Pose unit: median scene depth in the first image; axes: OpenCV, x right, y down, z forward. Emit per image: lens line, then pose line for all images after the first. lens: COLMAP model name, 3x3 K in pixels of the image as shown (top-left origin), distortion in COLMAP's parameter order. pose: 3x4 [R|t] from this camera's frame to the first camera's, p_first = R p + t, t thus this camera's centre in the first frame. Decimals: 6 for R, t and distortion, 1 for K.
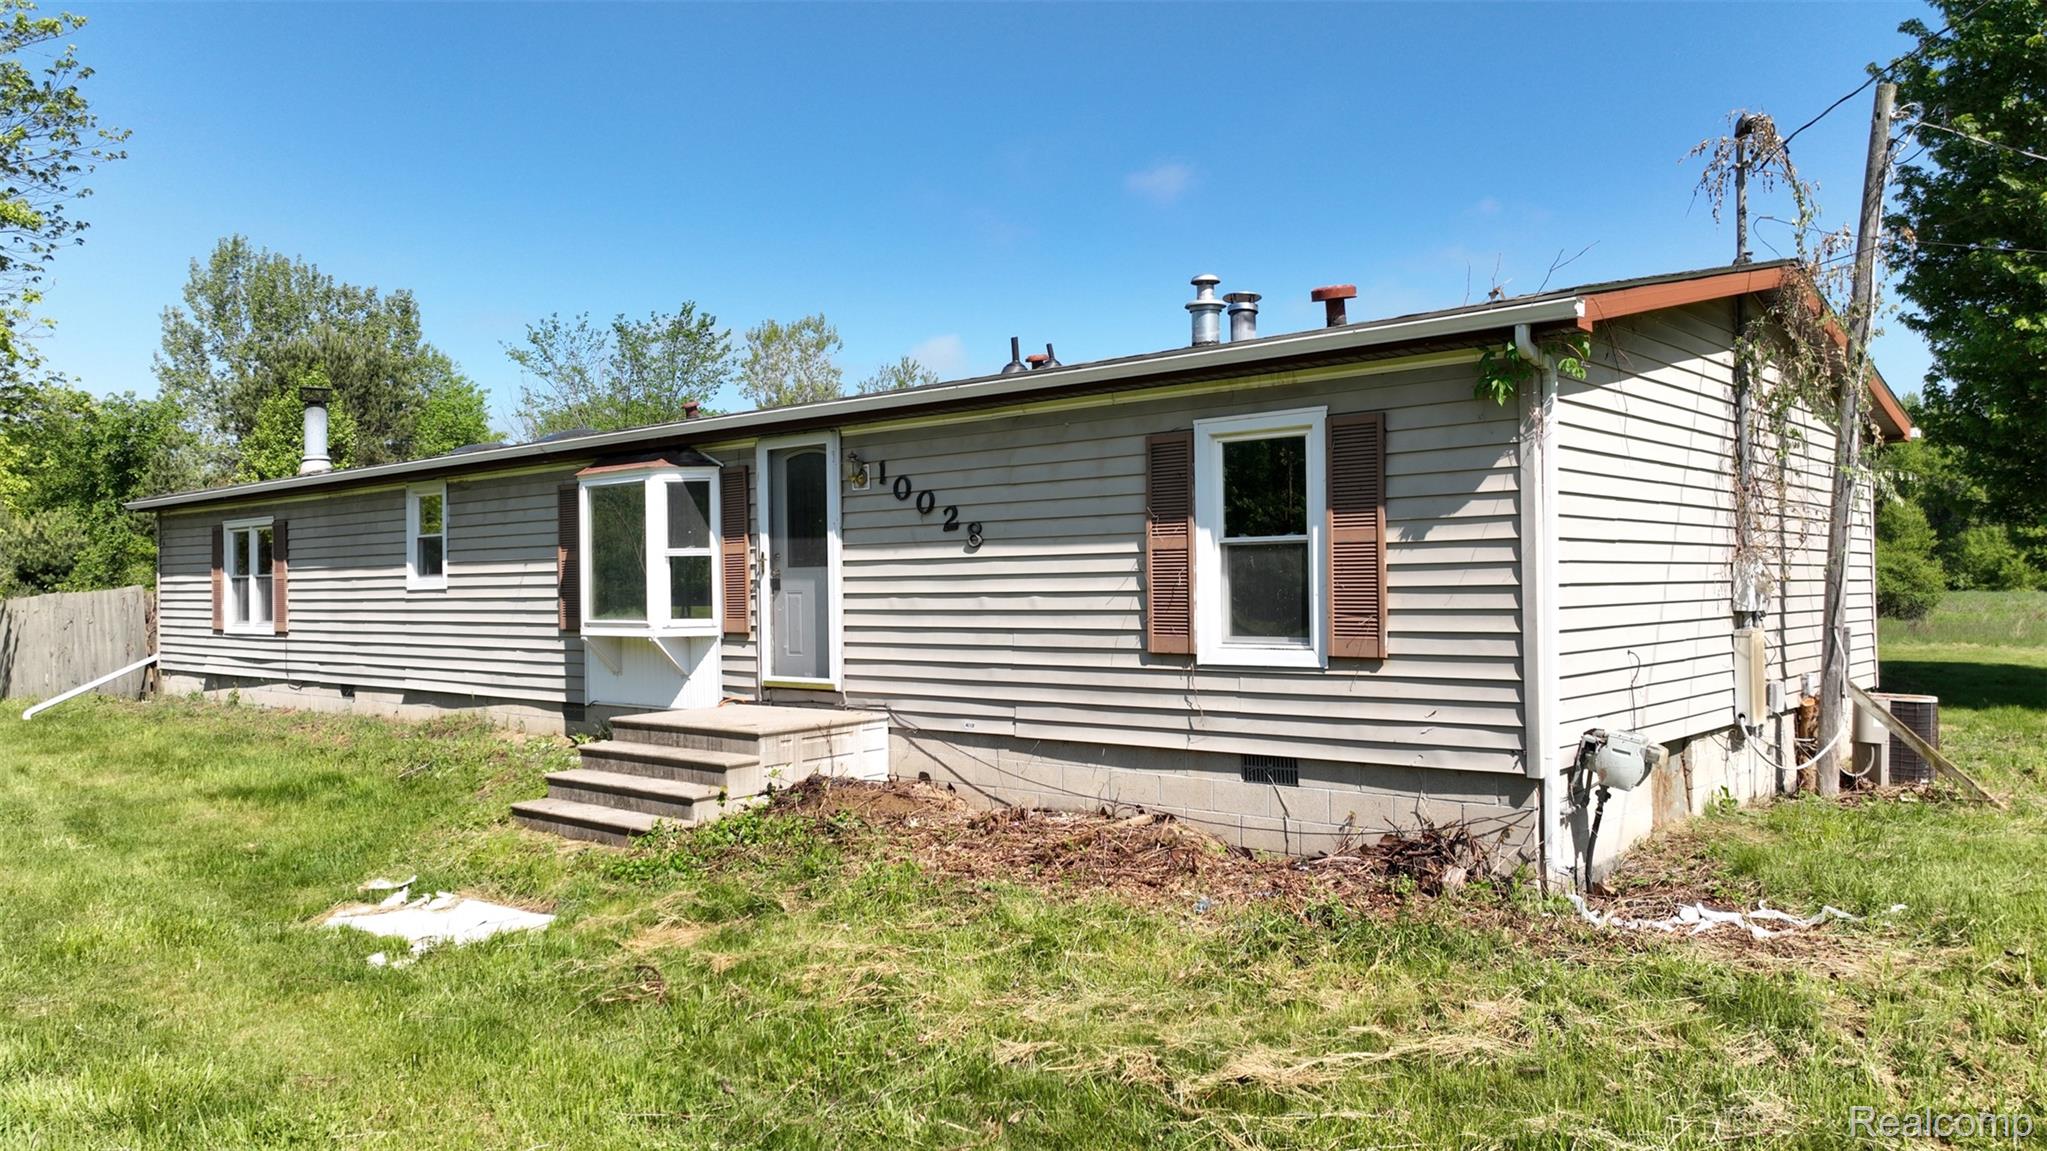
lens RADIAL K [[1442.6, 0, 1023.5], [0, 1442.6, 575.5], [0, 0, 1]] dist [0.003234, 0.013907]
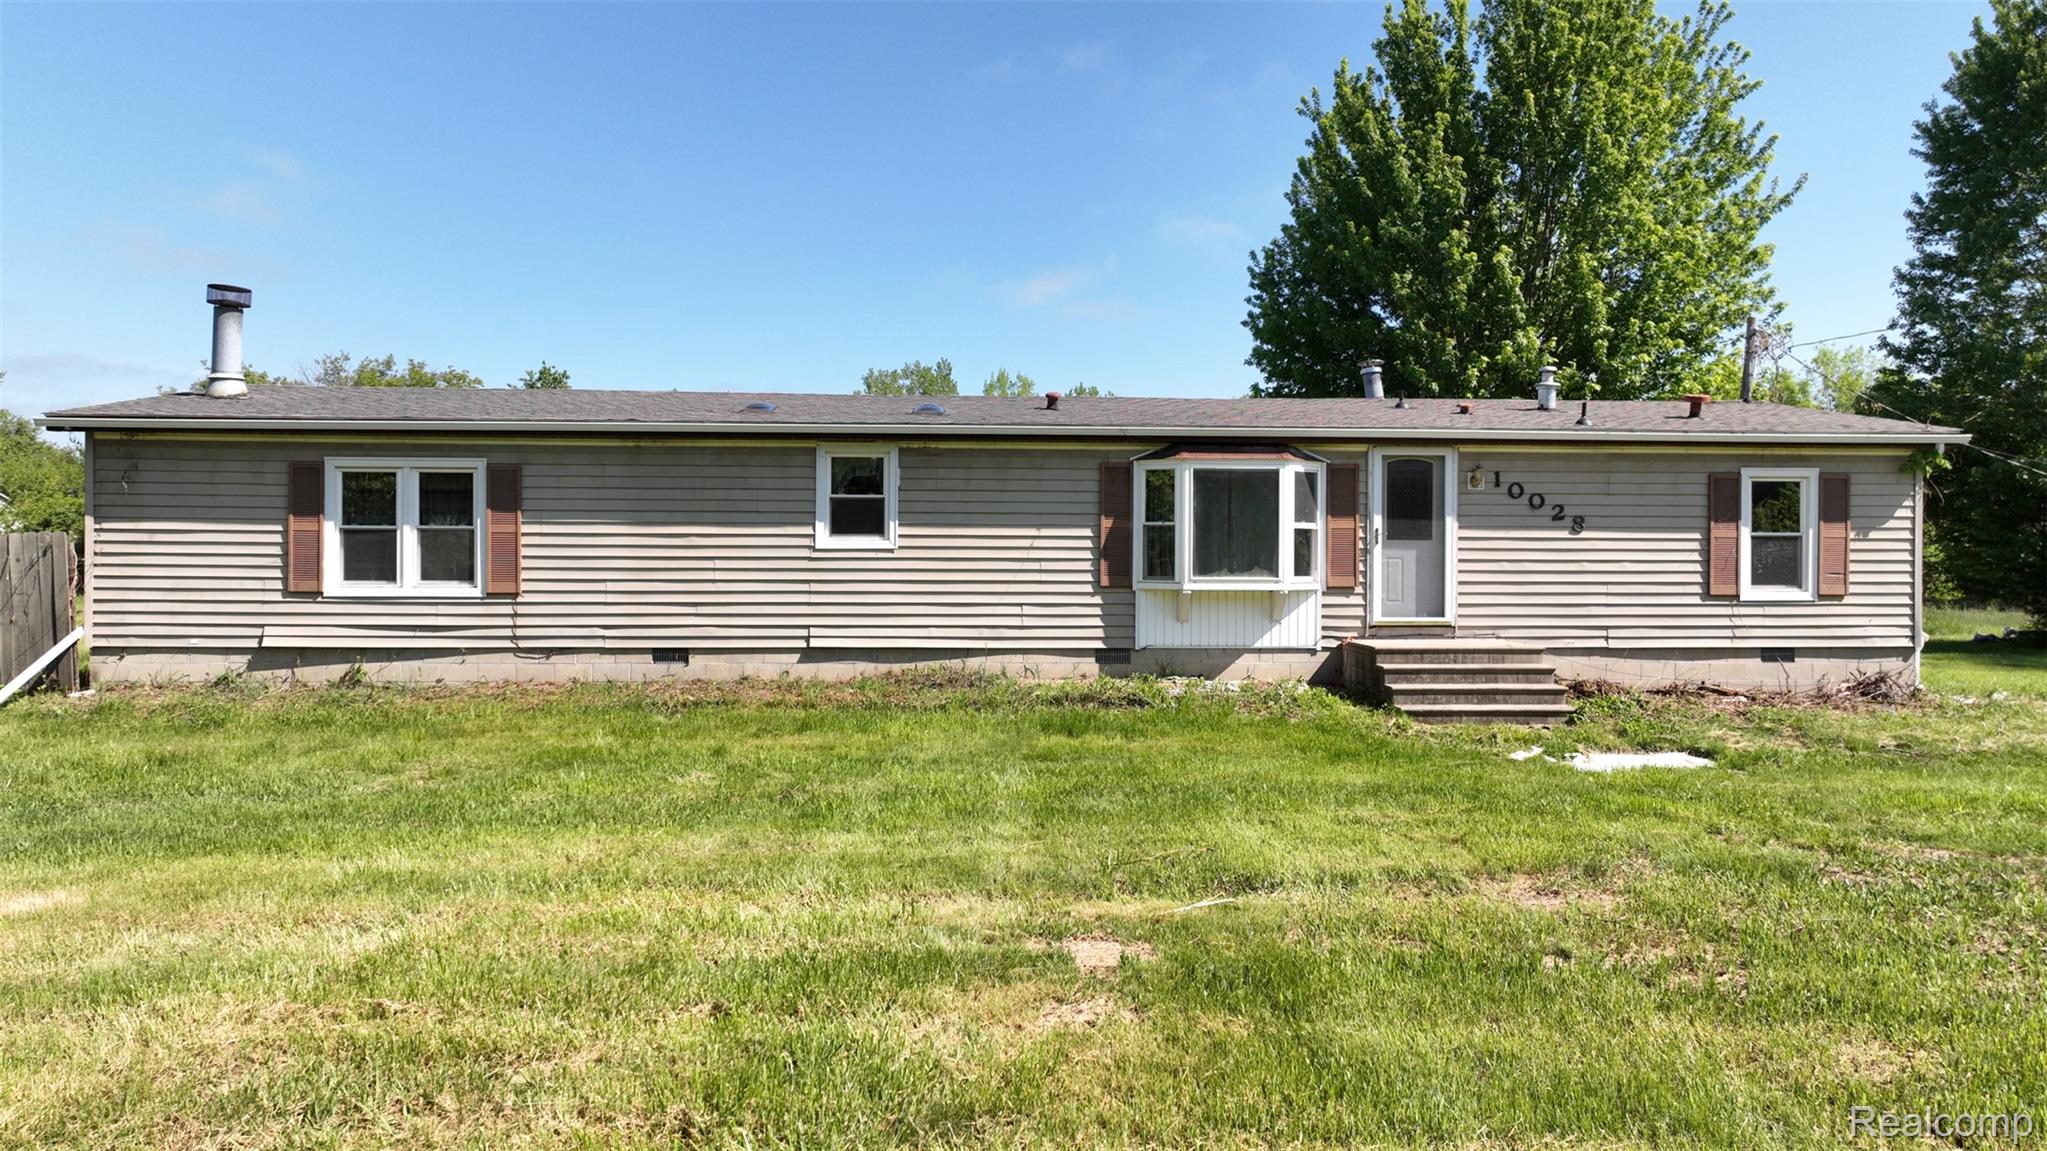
lens RADIAL K [[1445.9, 0, 1023.5], [0, 1445.9, 575.5], [0, 0, 1]] dist [0.004542, -0.000969]
pose [[0.707936, 0.009464, 0.706213, -1.463793], [-0.018290, 0.999821, 0.004937, 0.029748], [-0.706040, -0.016412, 0.707982, 0.270199]]
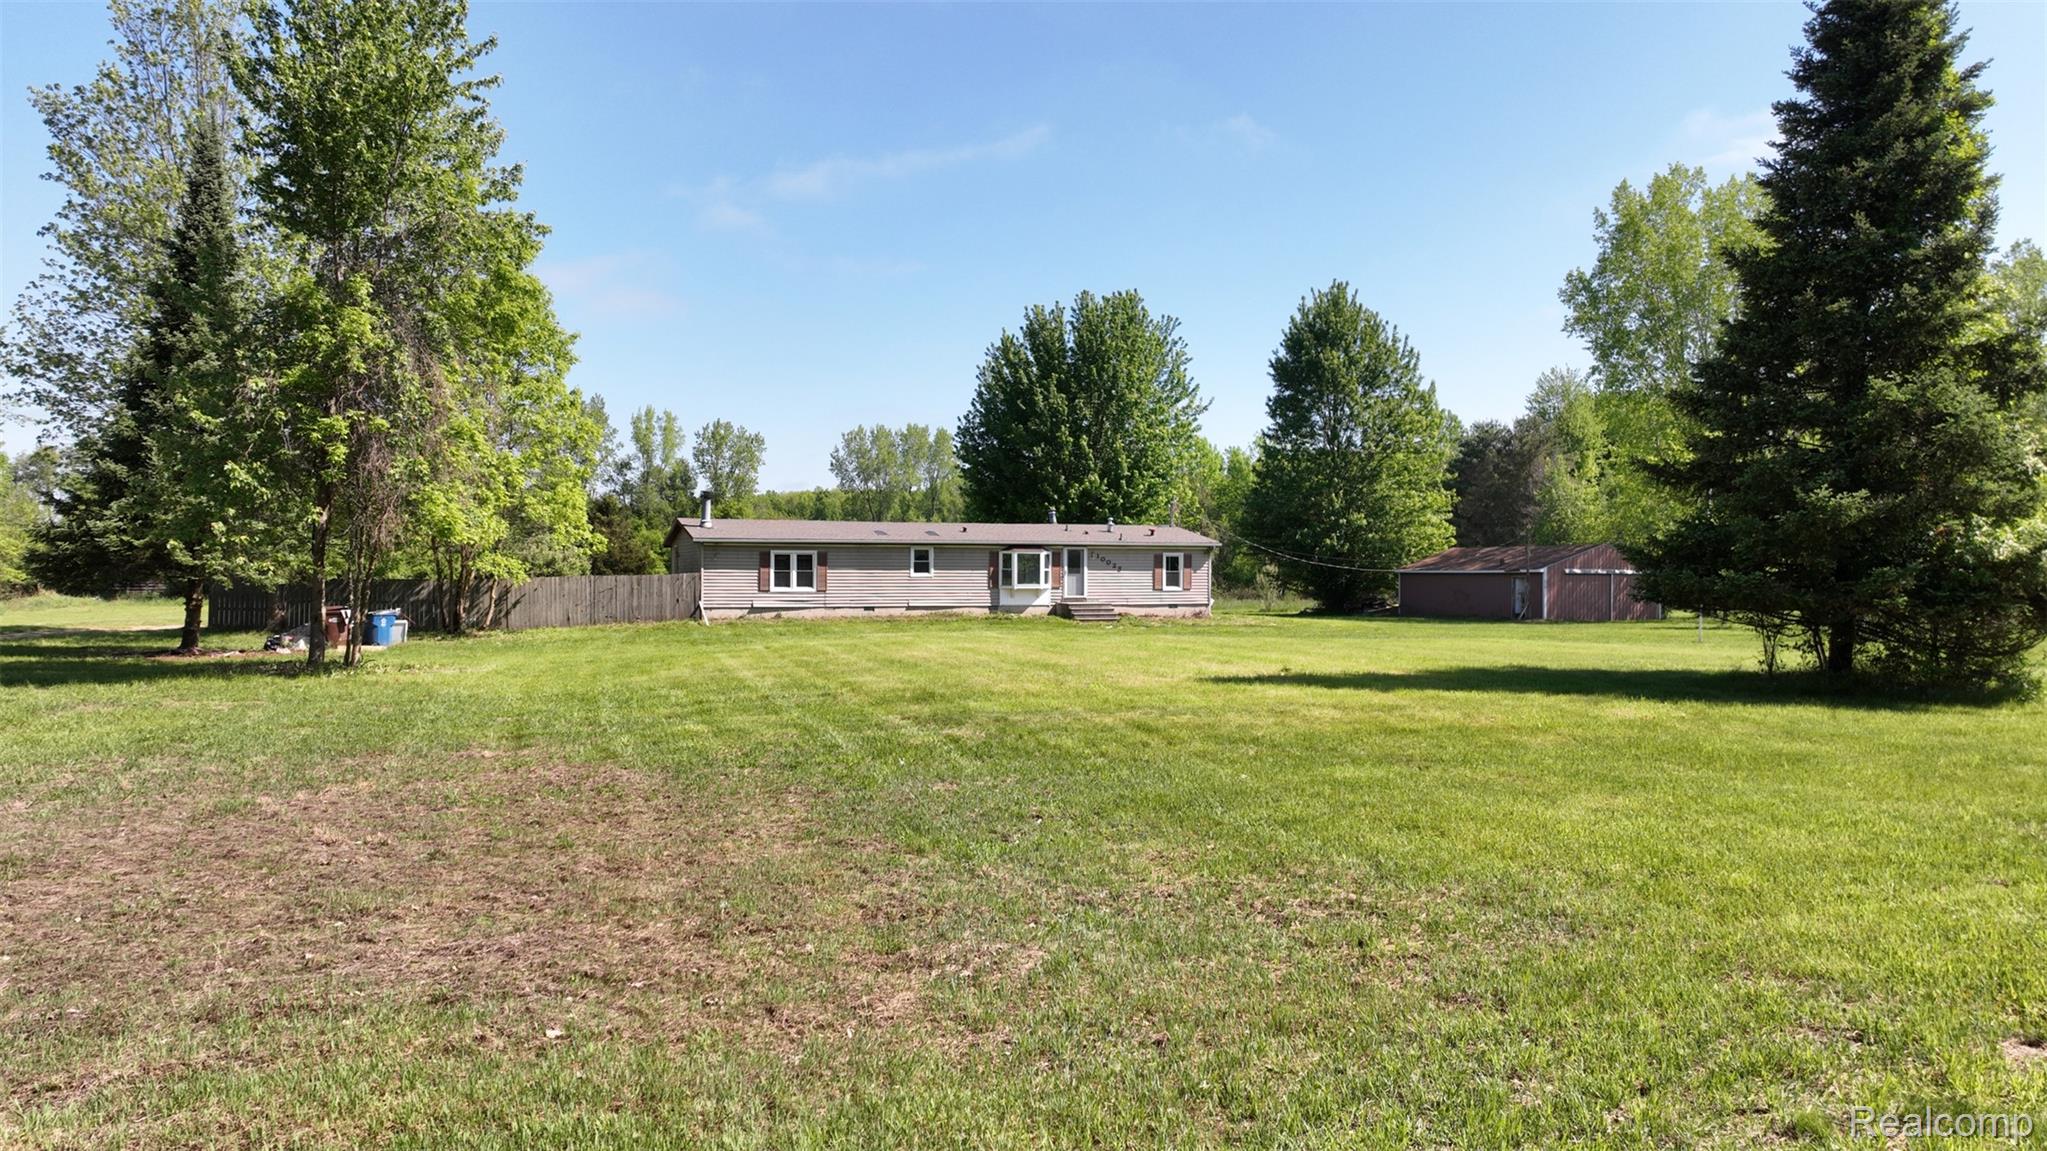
lens RADIAL K [[1434.5, 0, 1023.5], [0, 1434.5, 575.5], [0, 0, 1]] dist [0.008632, -0.009116]
pose [[0.460863, 0.013078, 0.887375, -4.673637], [-0.013331, 0.999881, -0.007812, 0.042059], [-0.887371, -0.008229, 0.460982, -1.117748]]
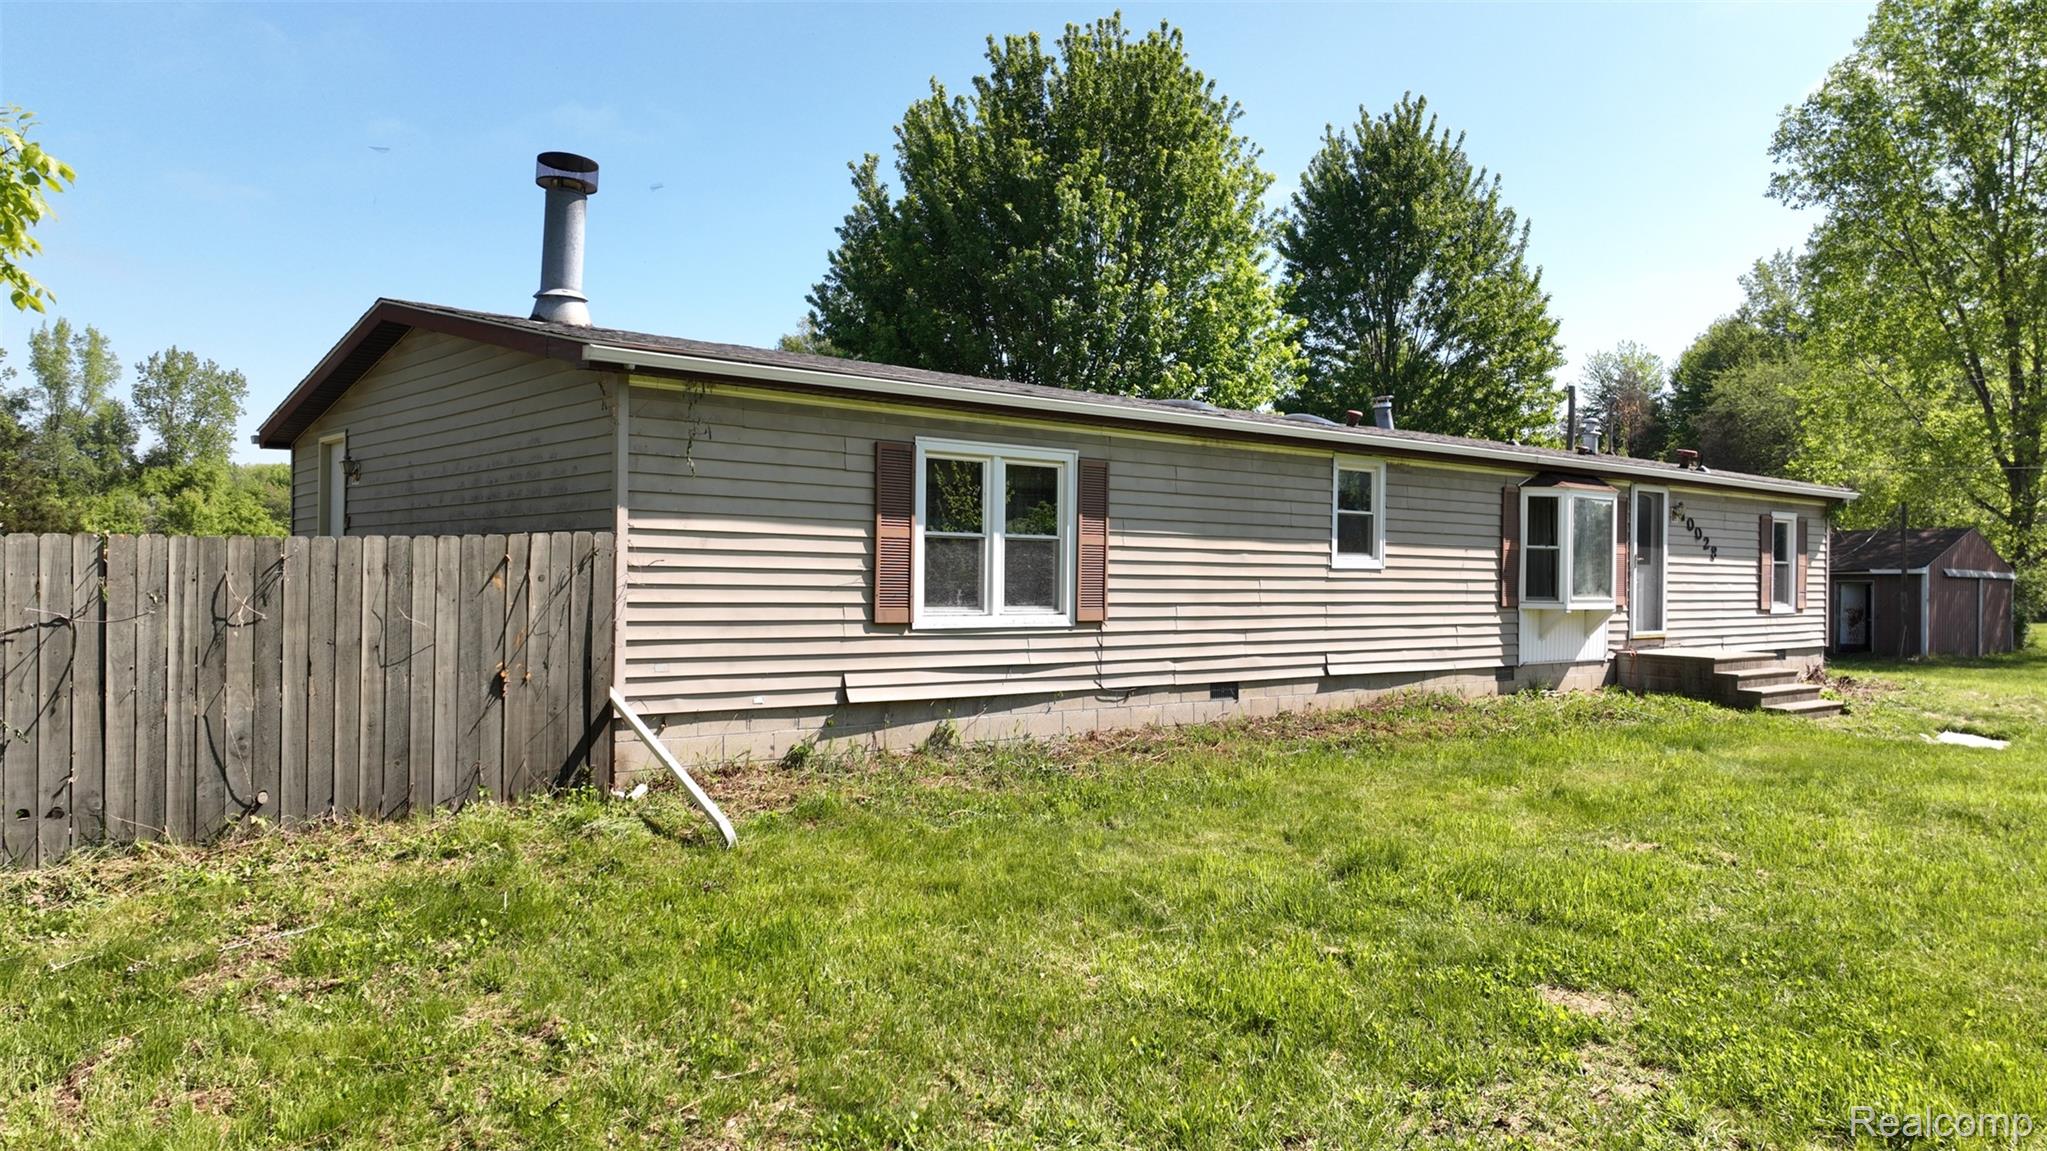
lens RADIAL K [[1442.6, 0, 1023.5], [0, 1442.6, 575.5], [0, 0, 1]] dist [0.003234, 0.013907]
pose [[0.138537, 0.015041, 0.990243, -1.937972], [-0.020199, 0.999720, -0.012359, 0.042542], [-0.990151, -0.018290, 0.138802, 1.514675]]
